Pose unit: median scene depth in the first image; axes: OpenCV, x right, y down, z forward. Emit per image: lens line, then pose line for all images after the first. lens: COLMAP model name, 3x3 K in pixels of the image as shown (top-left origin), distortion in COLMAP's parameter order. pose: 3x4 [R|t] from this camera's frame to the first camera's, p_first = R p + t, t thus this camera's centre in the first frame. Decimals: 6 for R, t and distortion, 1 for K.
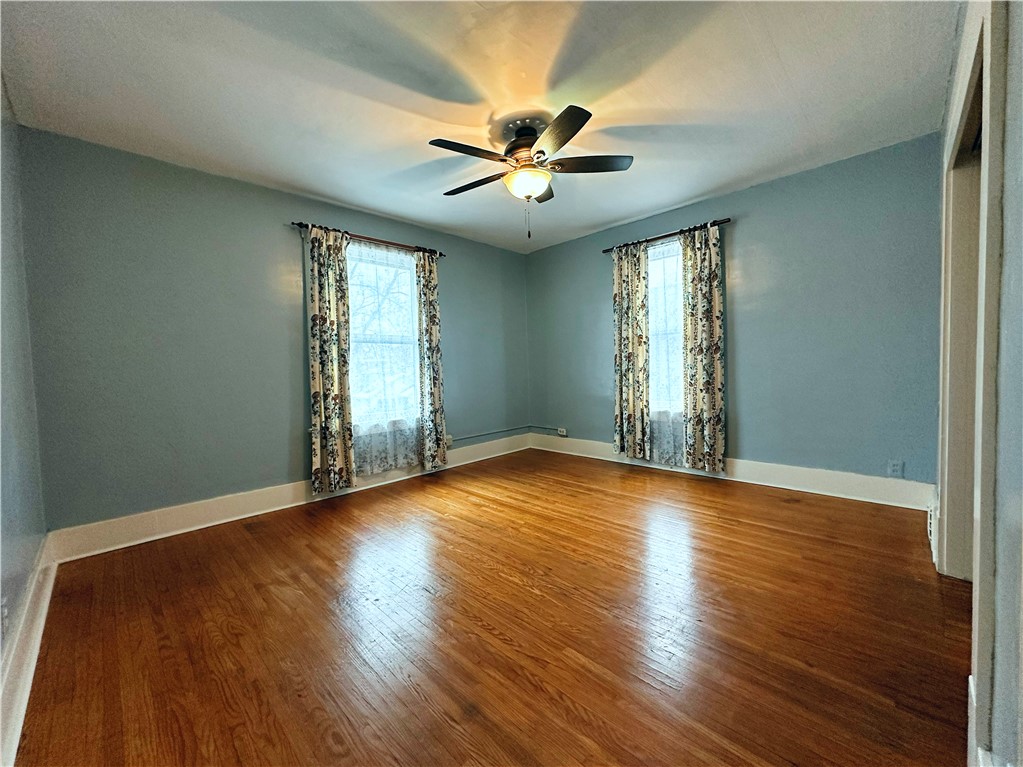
lens RADIAL K [[405.0, 0, 511.5], [0, 405.0, 383.5], [0, 0, 1]] dist [-0.000484, 0.000027]
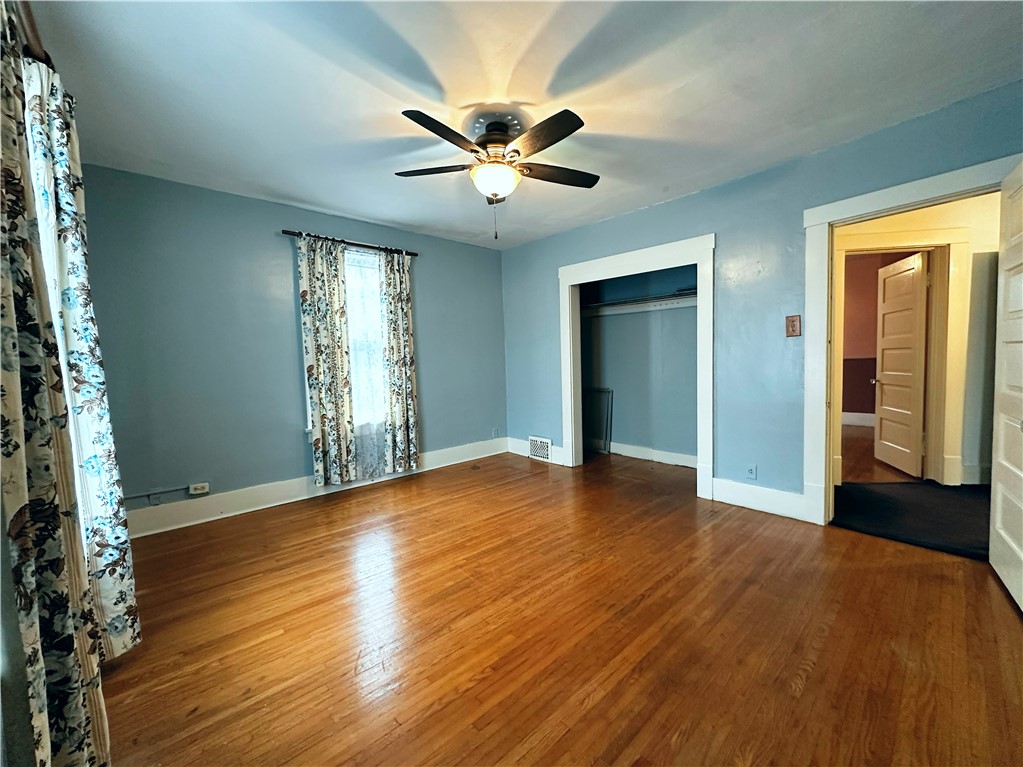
lens RADIAL K [[405.0, 0, 511.5], [0, 405.0, 383.5], [0, 0, 1]] dist [-0.000484, 0.000027]
pose [[0.052722, -0.027055, 0.998243, -0.595670], [0.070039, 0.997271, 0.023330, -0.028867], [-0.996150, 0.068686, 0.054473, 0.617776]]
